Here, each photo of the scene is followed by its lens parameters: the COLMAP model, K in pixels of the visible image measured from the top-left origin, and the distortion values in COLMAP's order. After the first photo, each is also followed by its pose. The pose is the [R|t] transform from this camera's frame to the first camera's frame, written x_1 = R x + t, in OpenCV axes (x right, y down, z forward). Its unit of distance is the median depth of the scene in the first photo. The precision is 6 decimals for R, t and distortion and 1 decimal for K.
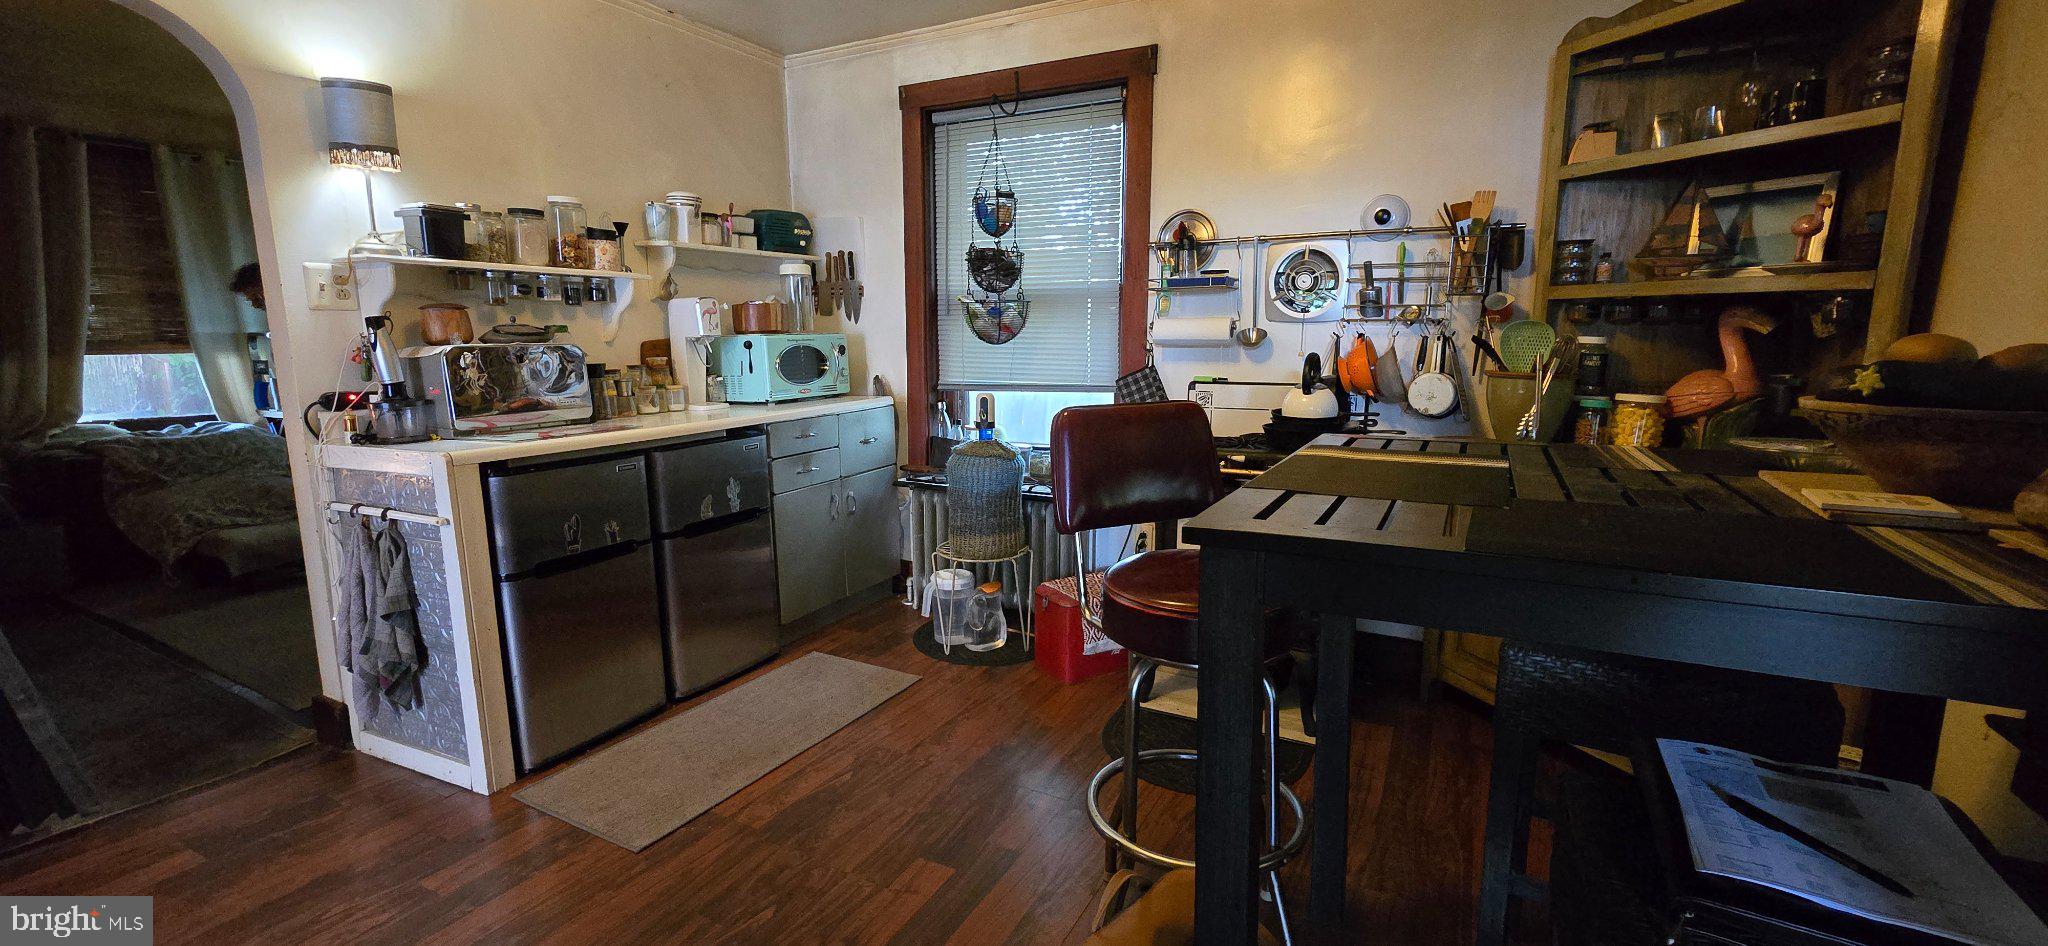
lens RADIAL K [[839.3, 0, 1021.9], [0, 839.3, 469.3], [0, 0, 1]] dist [-0.001815, -0.000015]
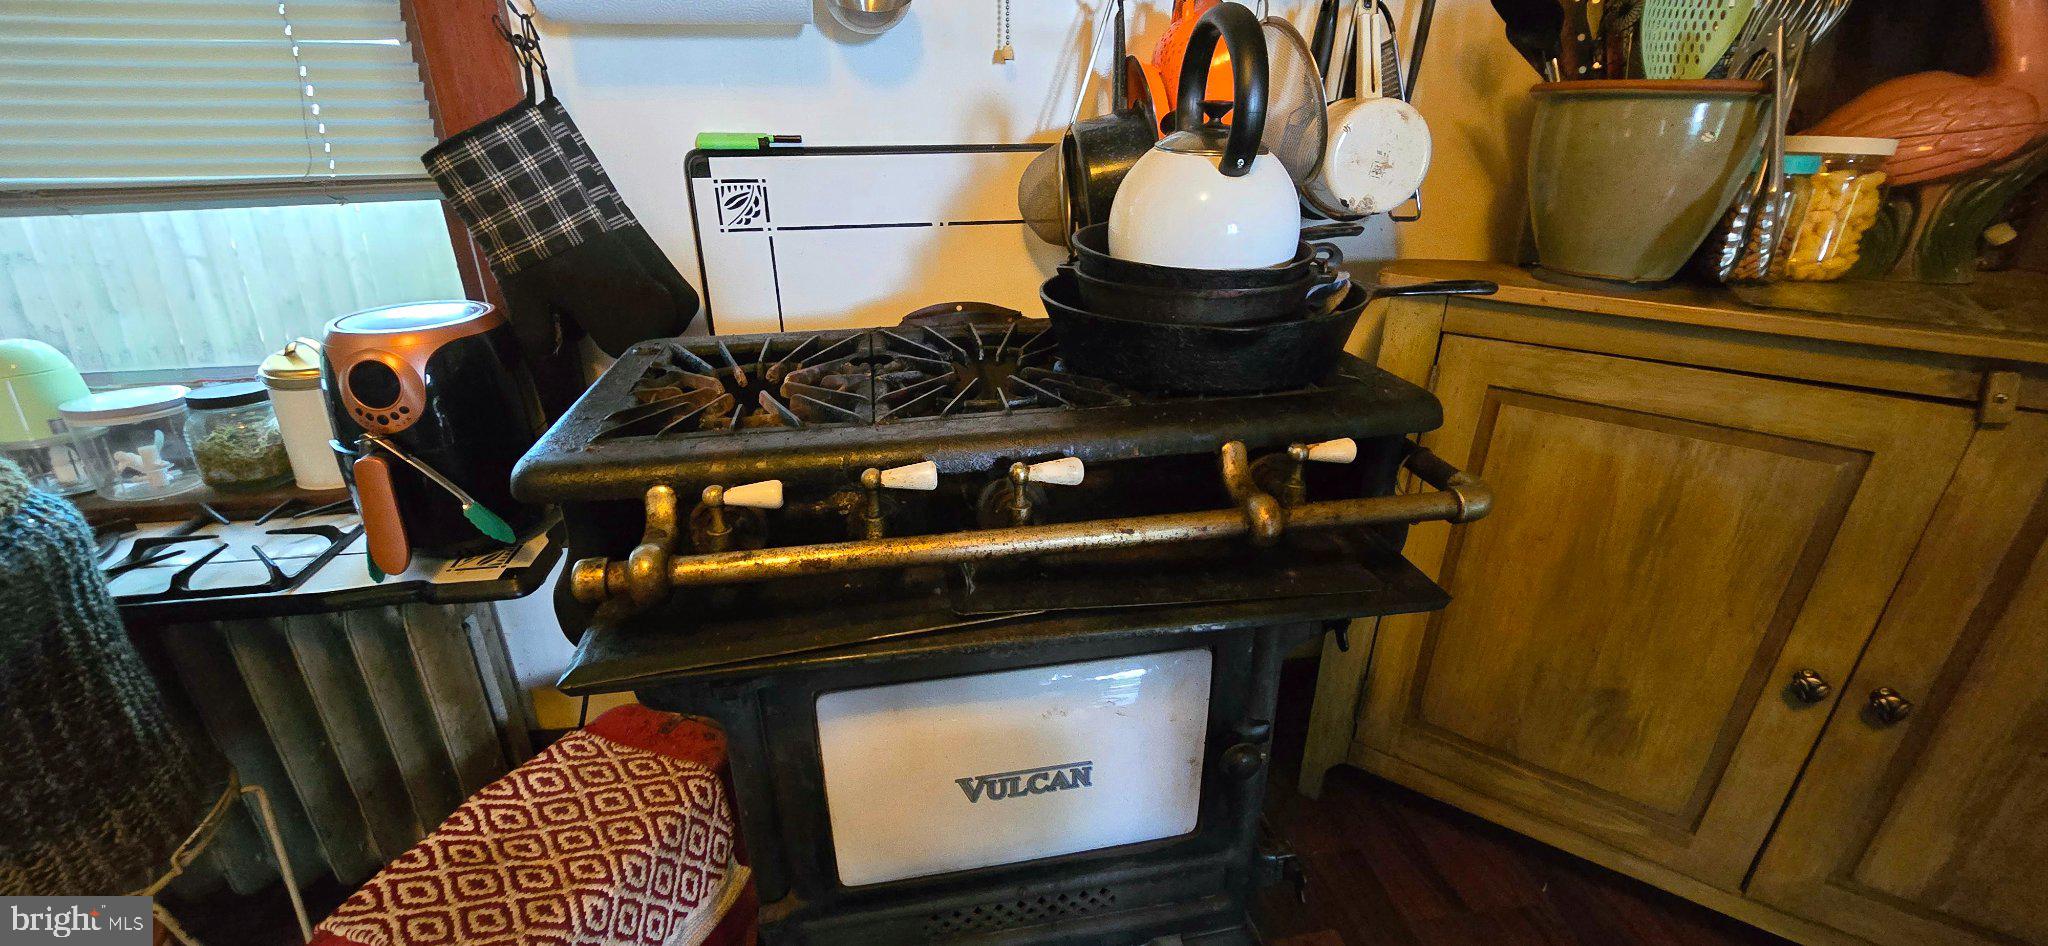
lens RADIAL K [[839.3, 0, 1018.5], [0, 839.3, 469.5], [0, 0, 1]] dist [-0.001815, -0.000015]
pose [[0.793161, -0.245379, 0.557392, 0.089230], [0.097646, 0.954637, 0.281308, -0.065253], [-0.601134, -0.168695, 0.781140, 0.644669]]
